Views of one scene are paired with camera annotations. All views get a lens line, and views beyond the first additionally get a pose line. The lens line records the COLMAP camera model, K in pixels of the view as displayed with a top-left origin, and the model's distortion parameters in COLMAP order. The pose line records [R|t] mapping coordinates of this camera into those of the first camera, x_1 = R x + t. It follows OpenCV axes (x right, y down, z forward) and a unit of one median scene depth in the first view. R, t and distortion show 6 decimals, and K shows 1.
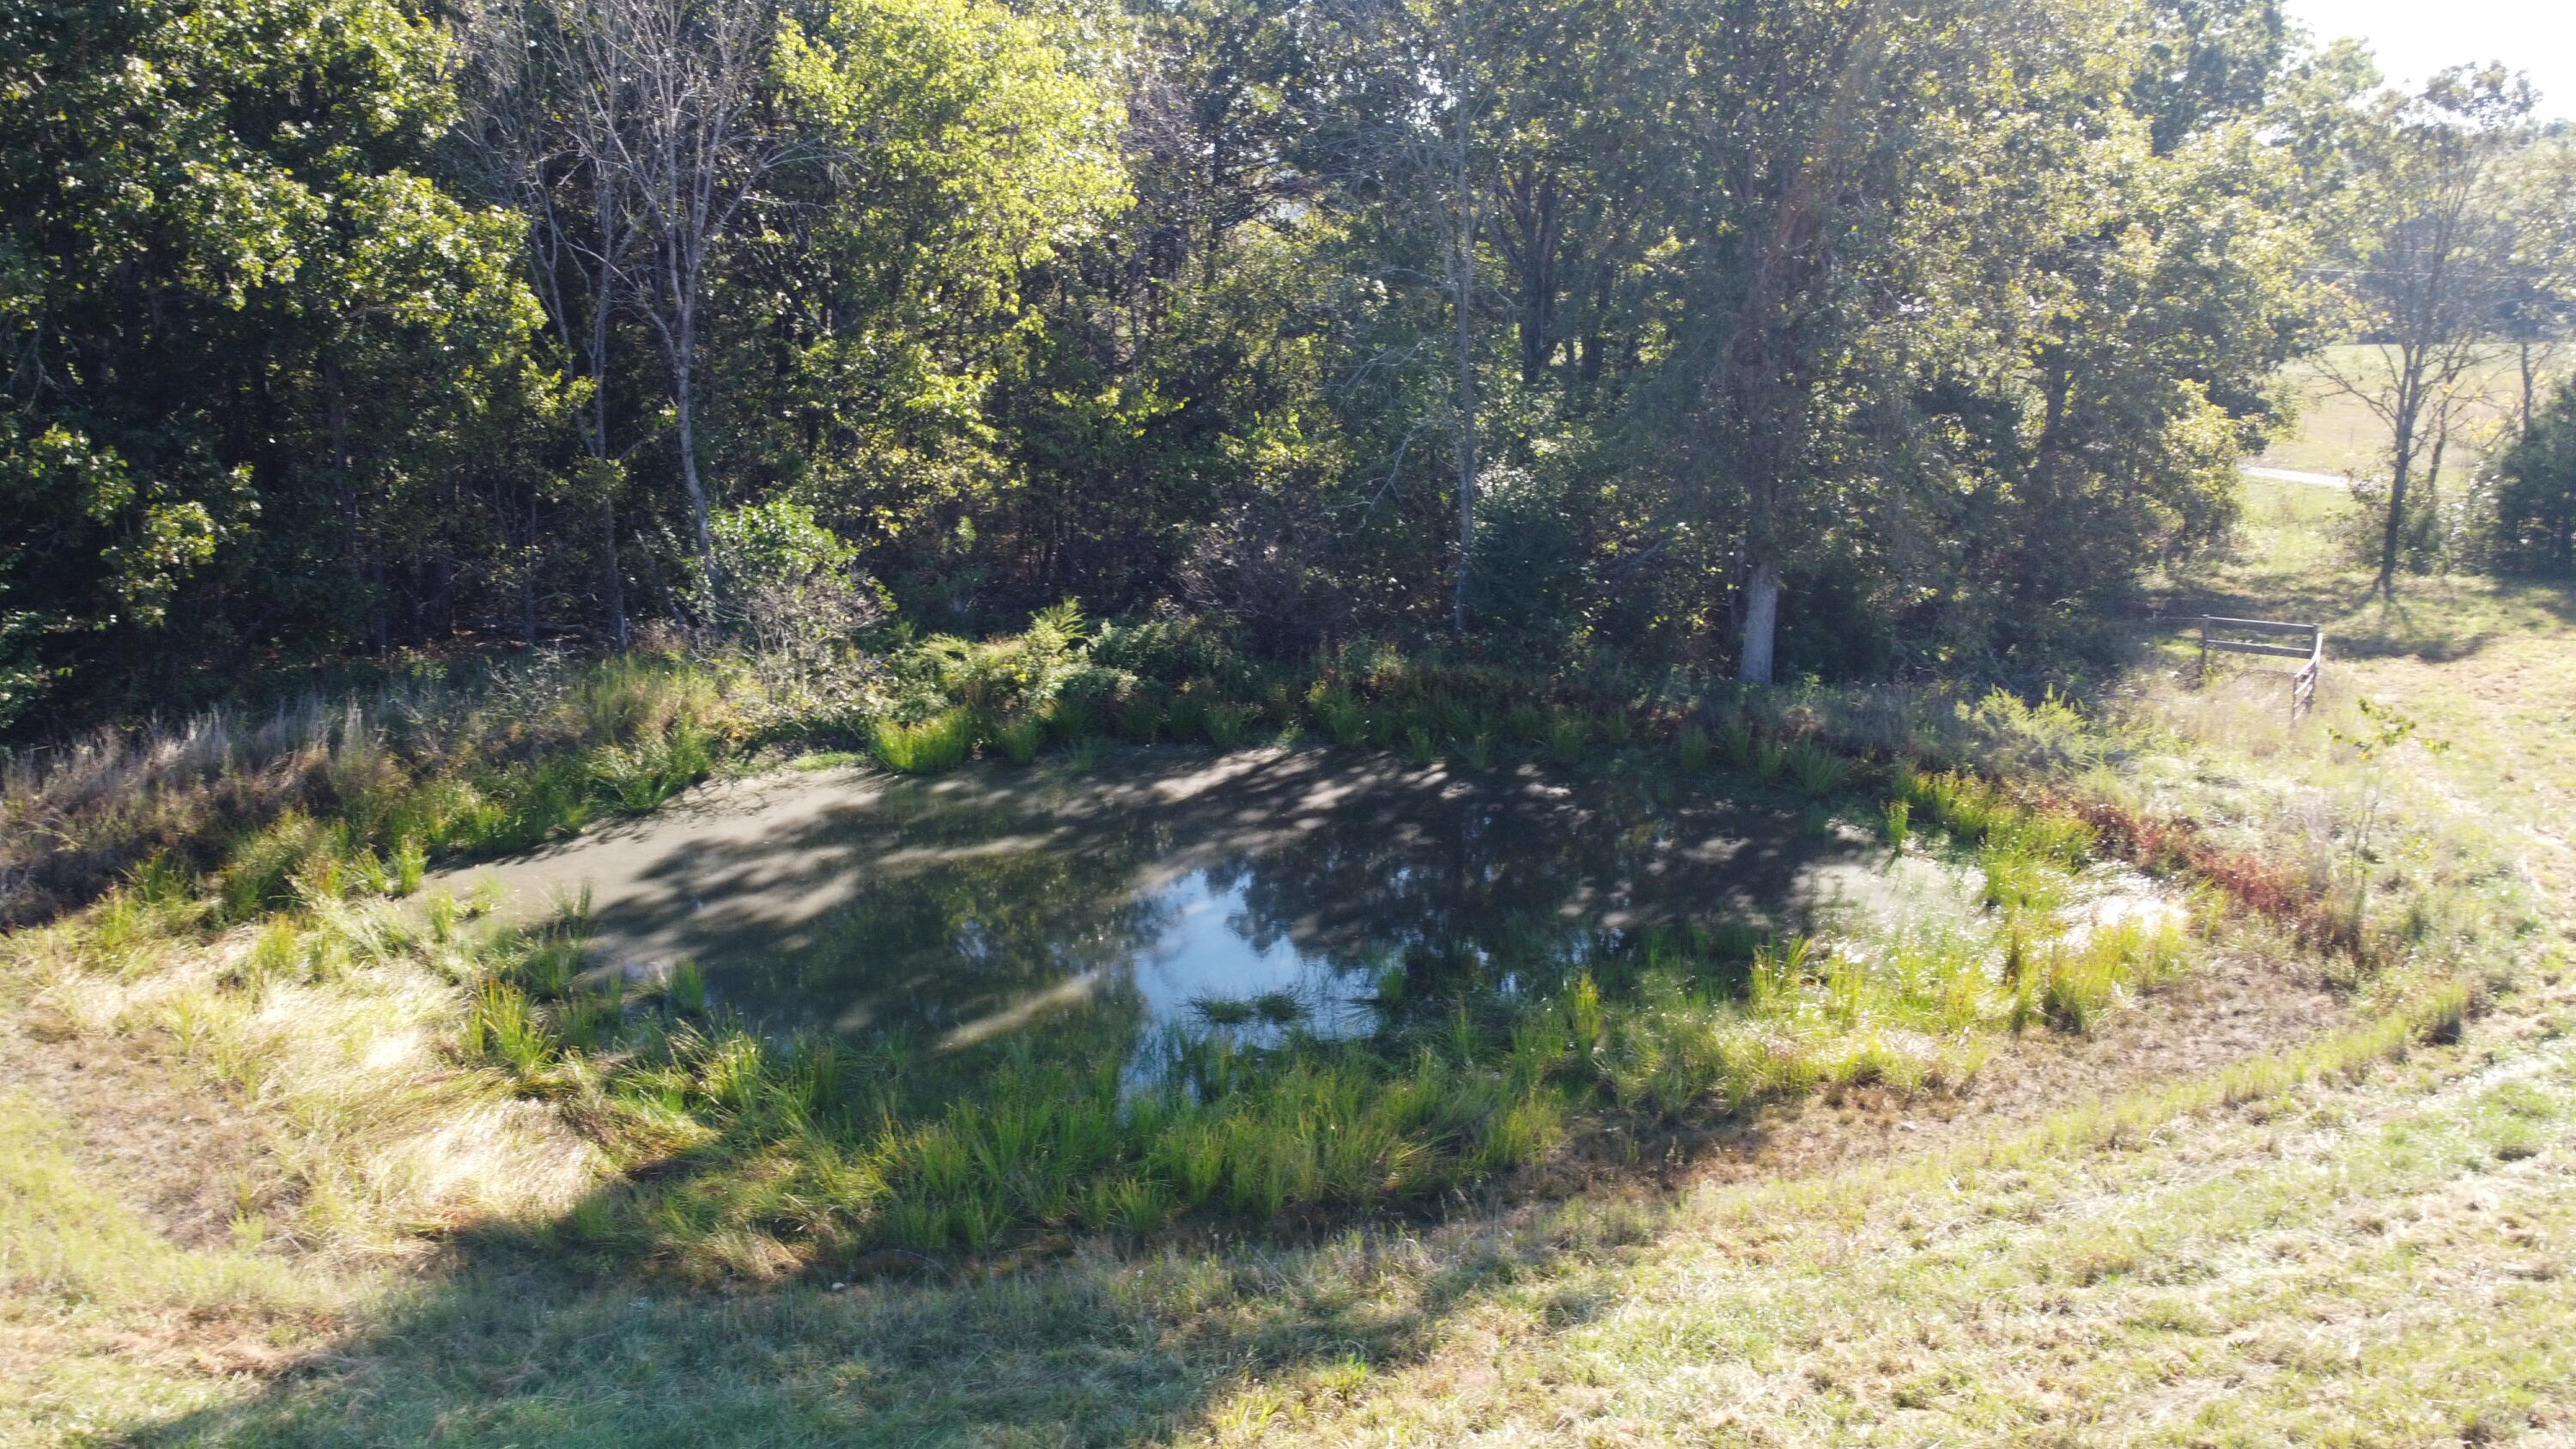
lens RADIAL K [[1906.9, 0, 1288.0], [0, 1906.9, 724.5], [0, 0, 1]] dist [-0.001810, -0.004079]
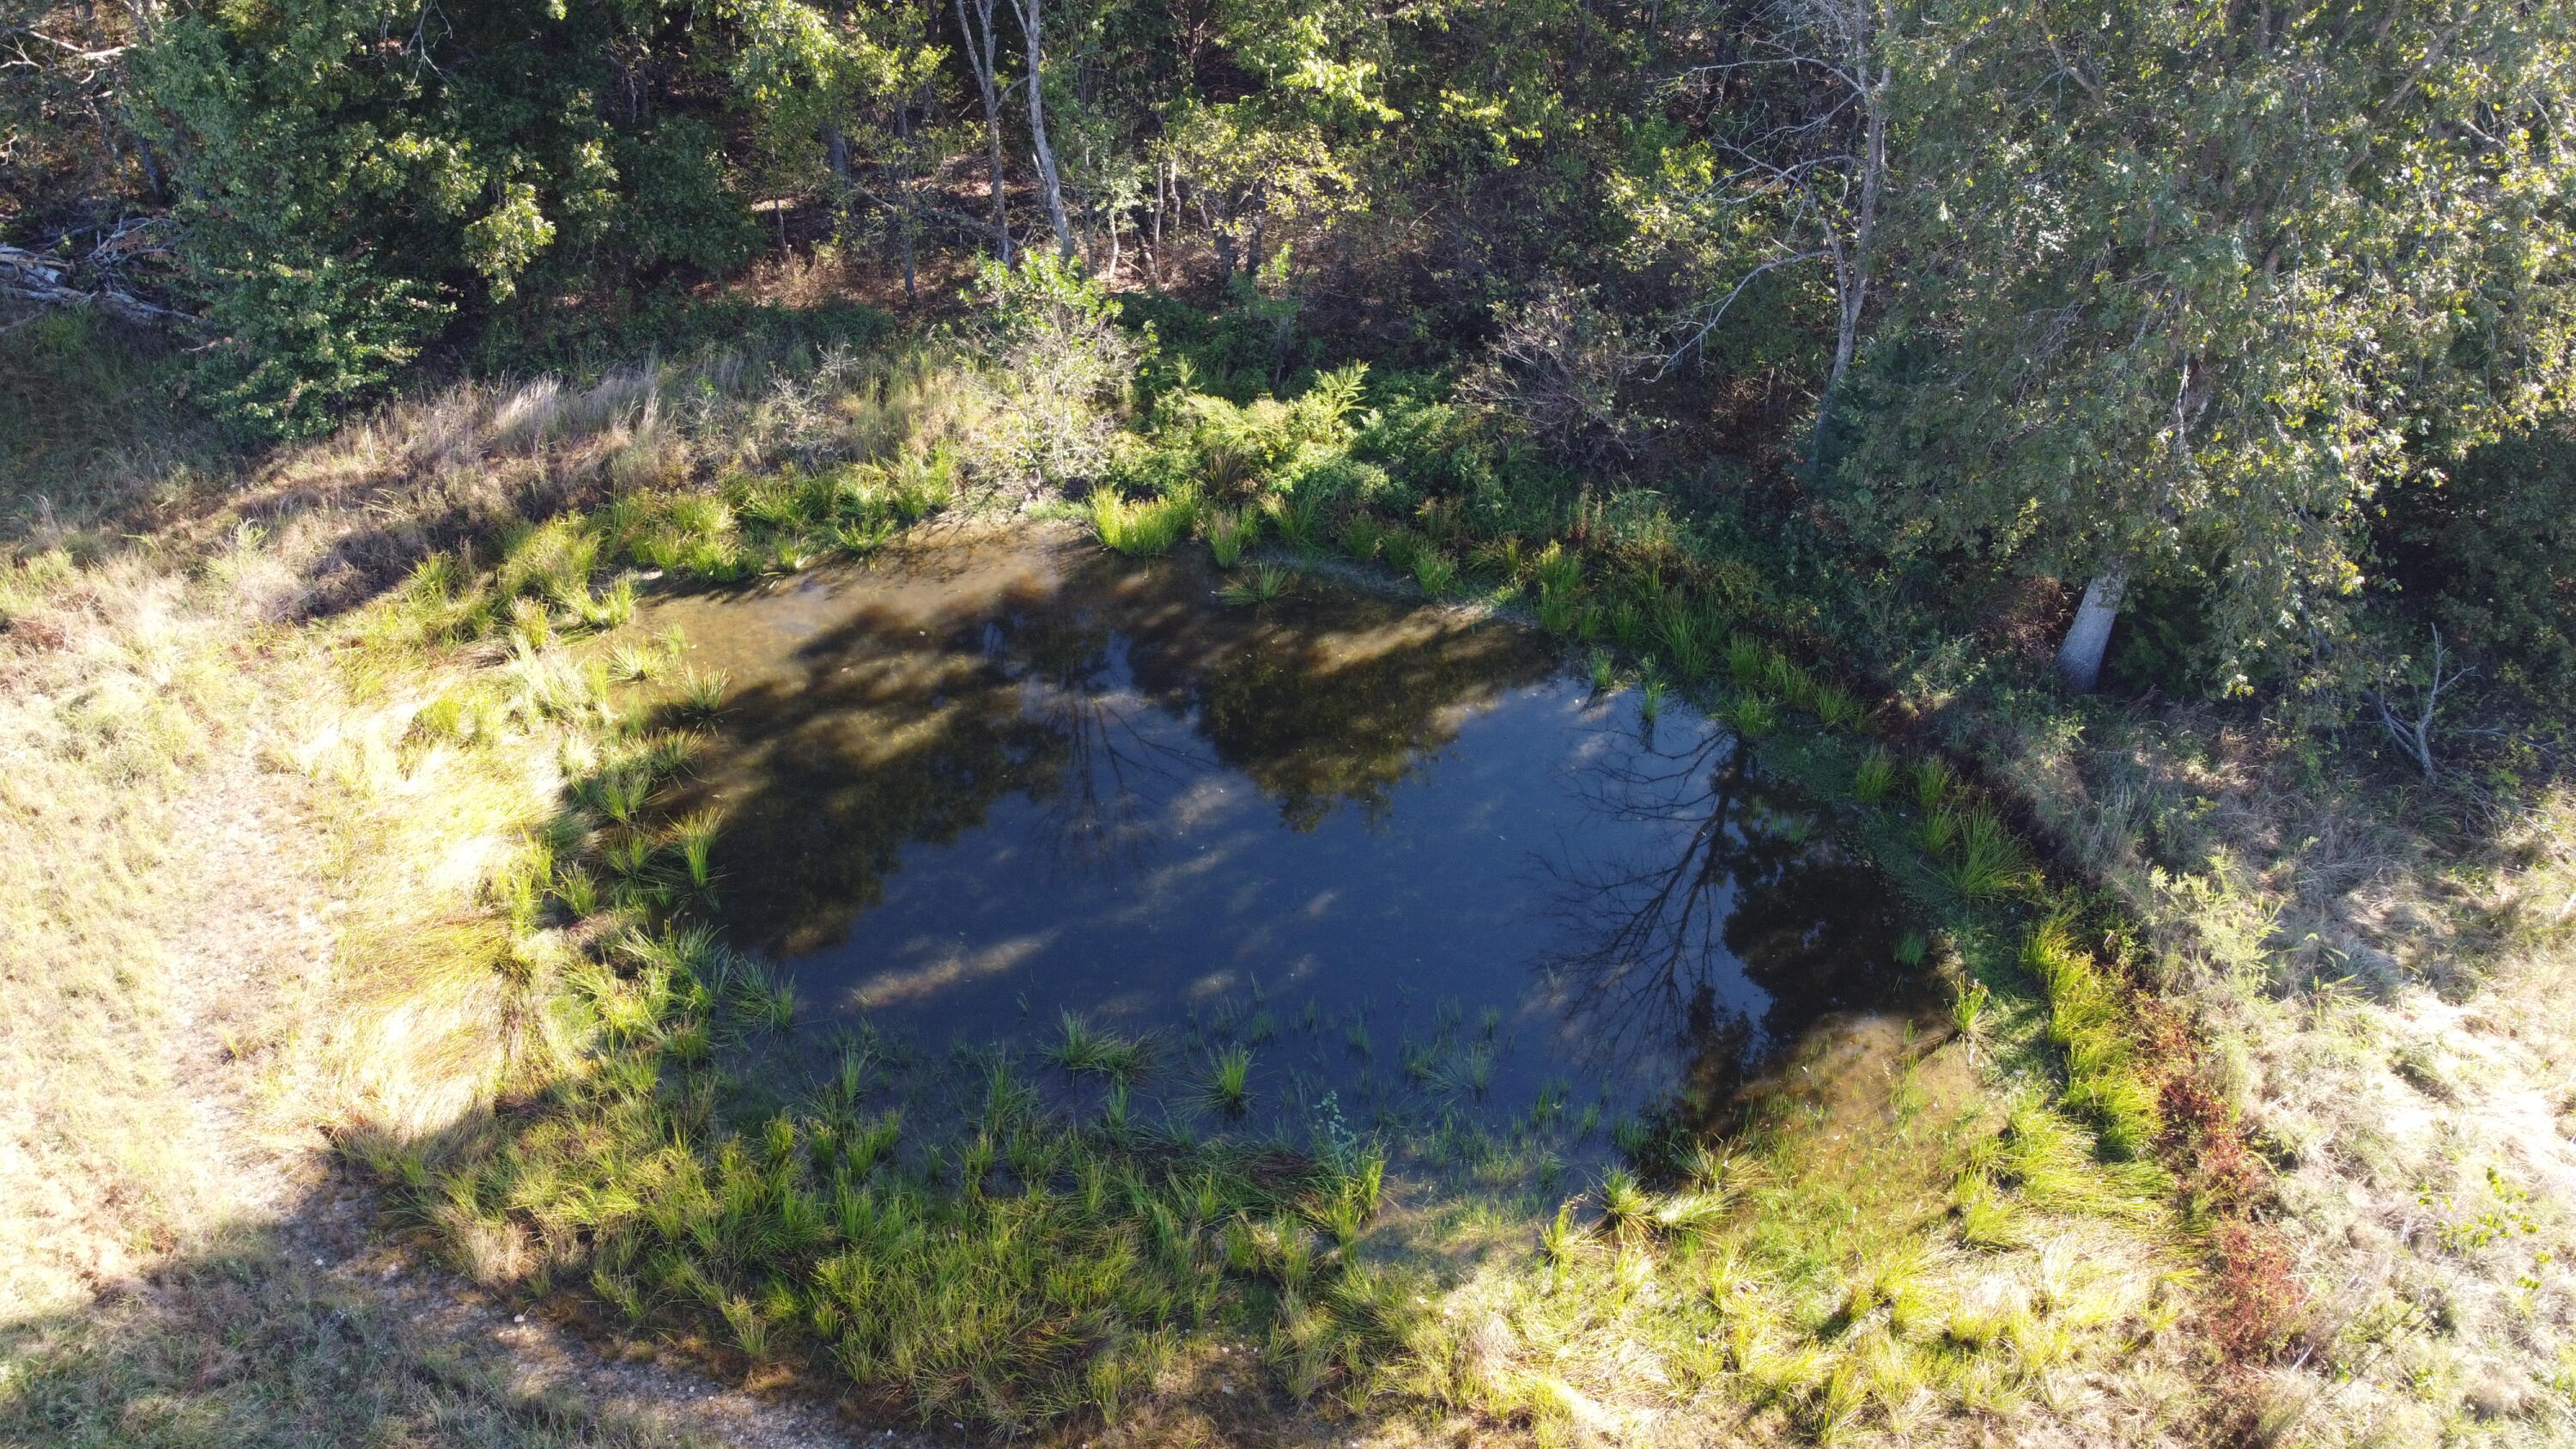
lens RADIAL K [[1906.9, 0, 1288.0], [0, 1906.9, 724.5], [0, 0, 1]] dist [-0.001810, -0.004079]
pose [[0.881256, 0.316088, -0.351392, 0.276003], [-0.148567, 0.891039, 0.428925, -0.348493], [0.448682, -0.325788, 0.832194, 0.154828]]
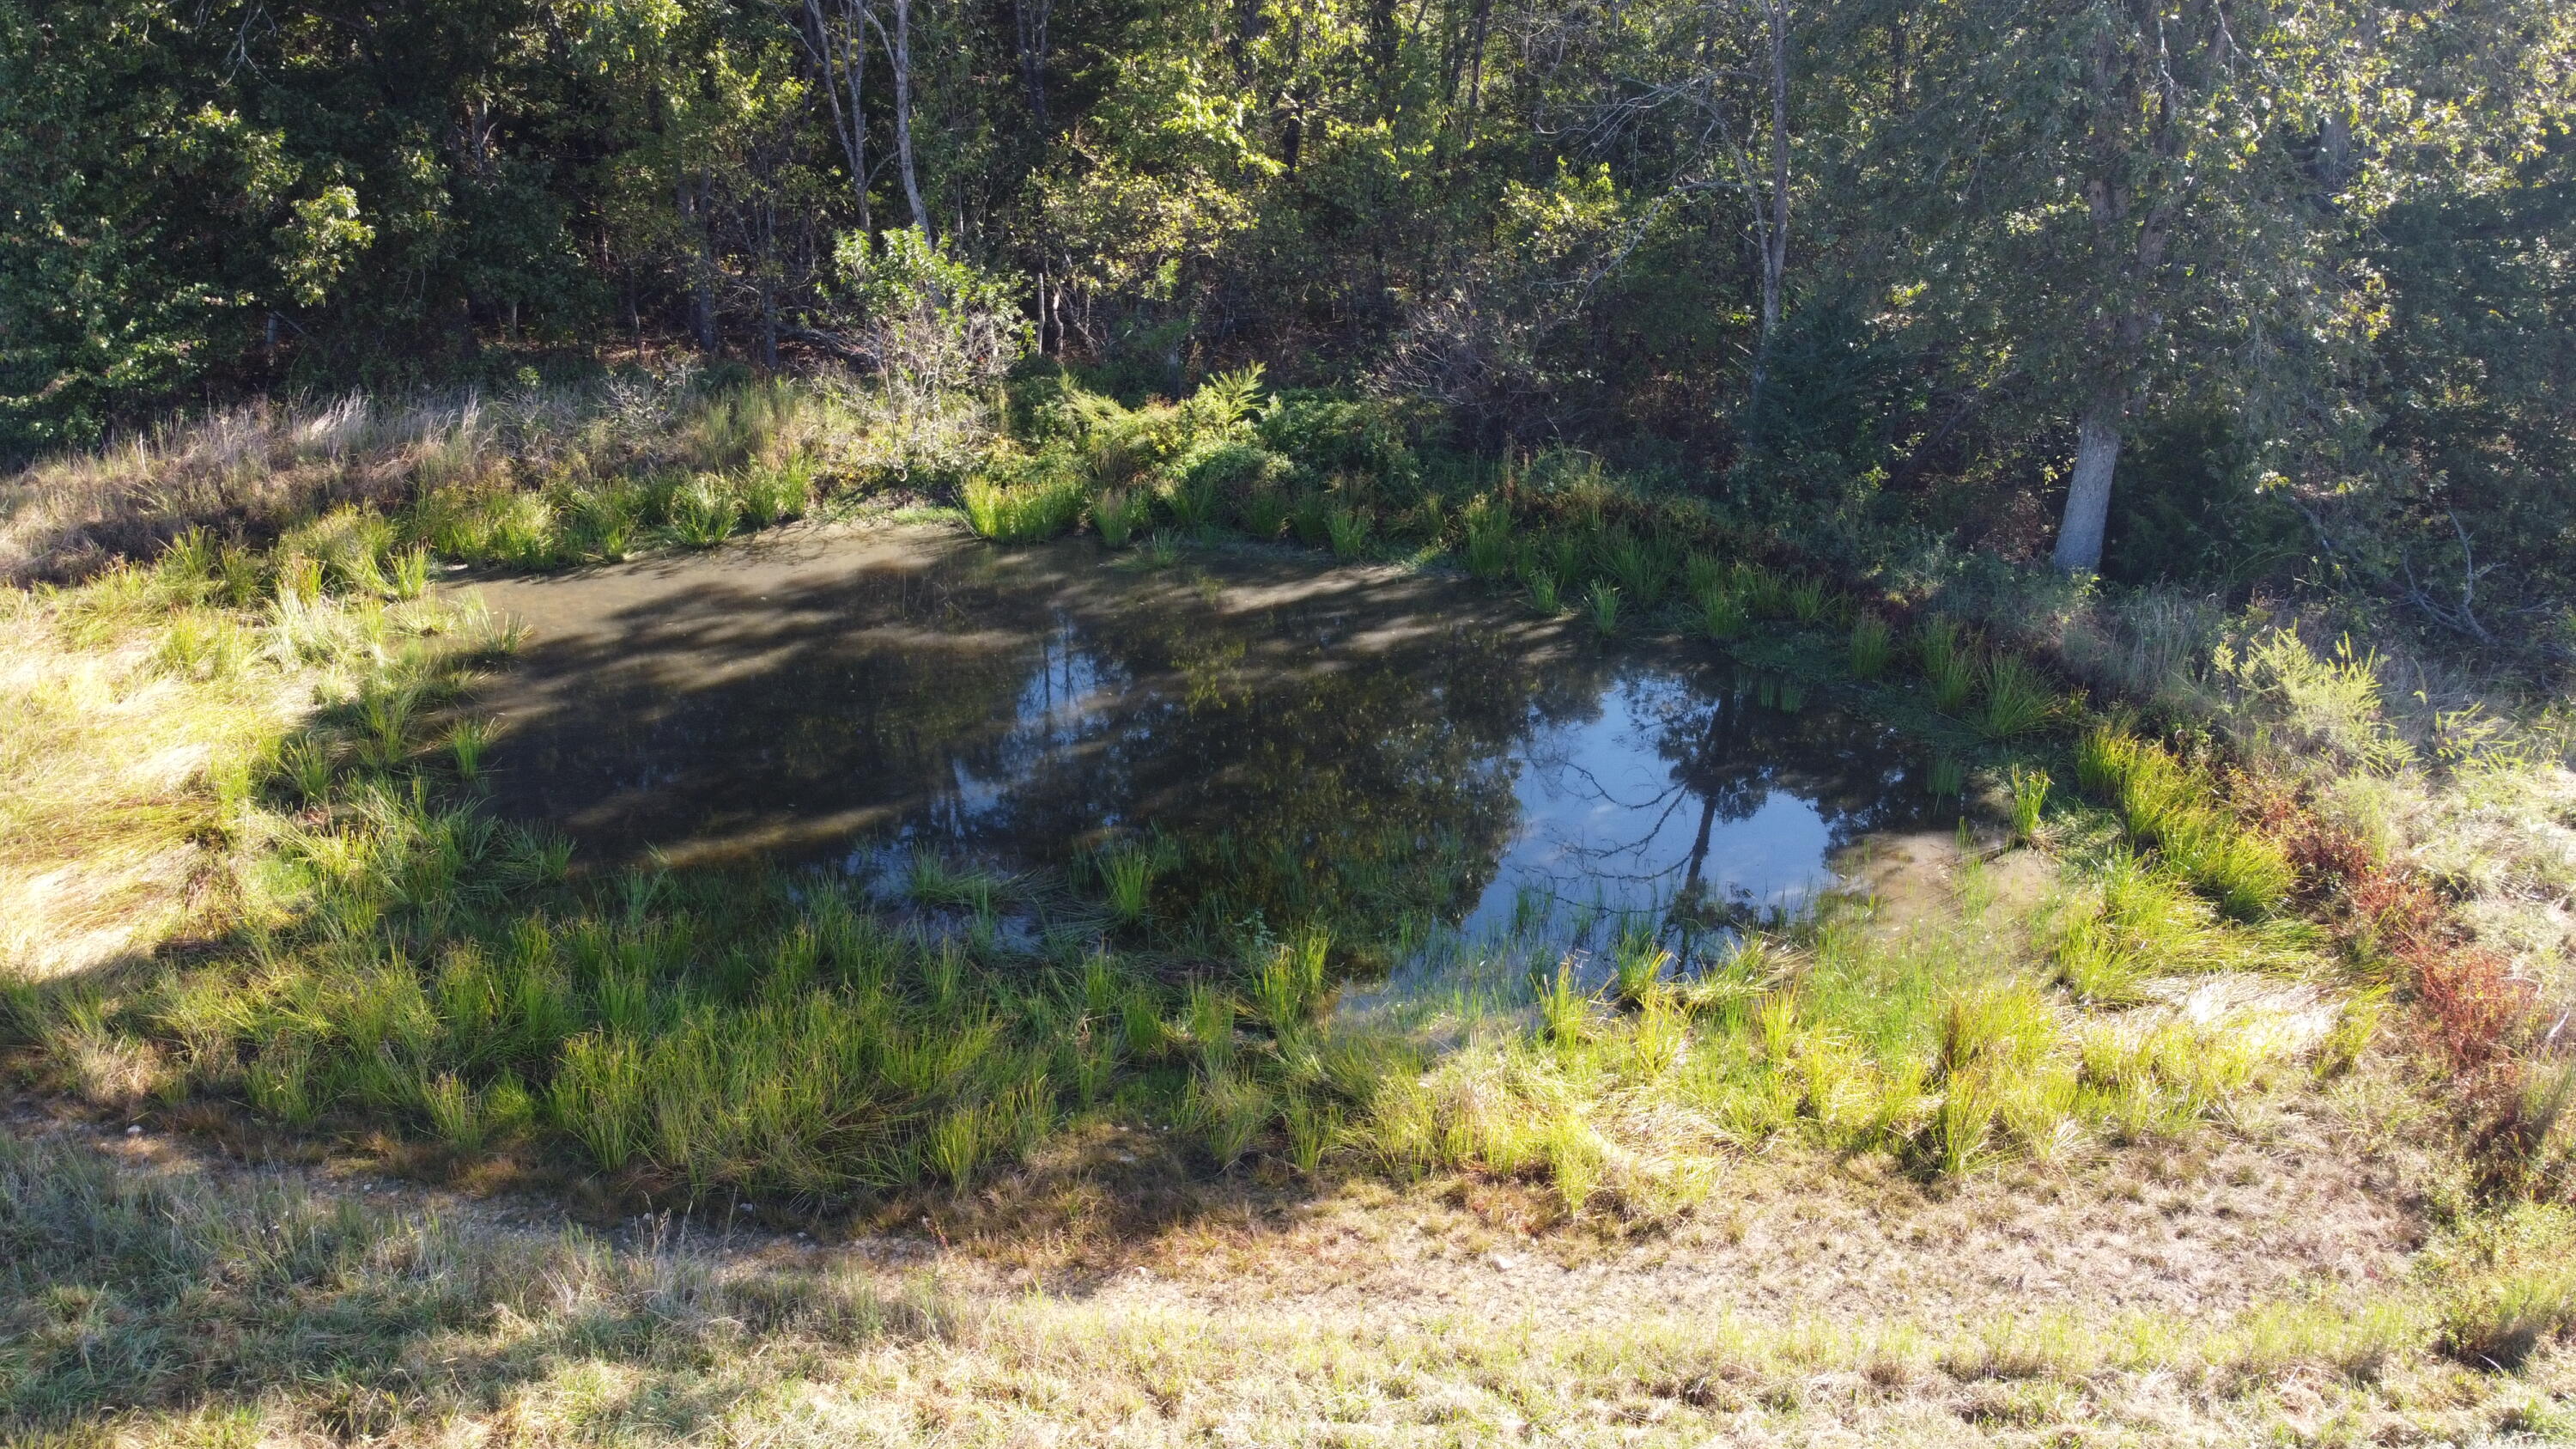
lens RADIAL K [[1922.5, 0, 1288.0], [0, 1922.5, 724.5], [0, 0, 1]] dist [-0.001905, -0.001073]
pose [[0.909202, 0.171252, -0.379506, 0.297972], [-0.117315, 0.979935, 0.161137, -0.054095], [0.399486, -0.101984, 0.911049, 0.207475]]
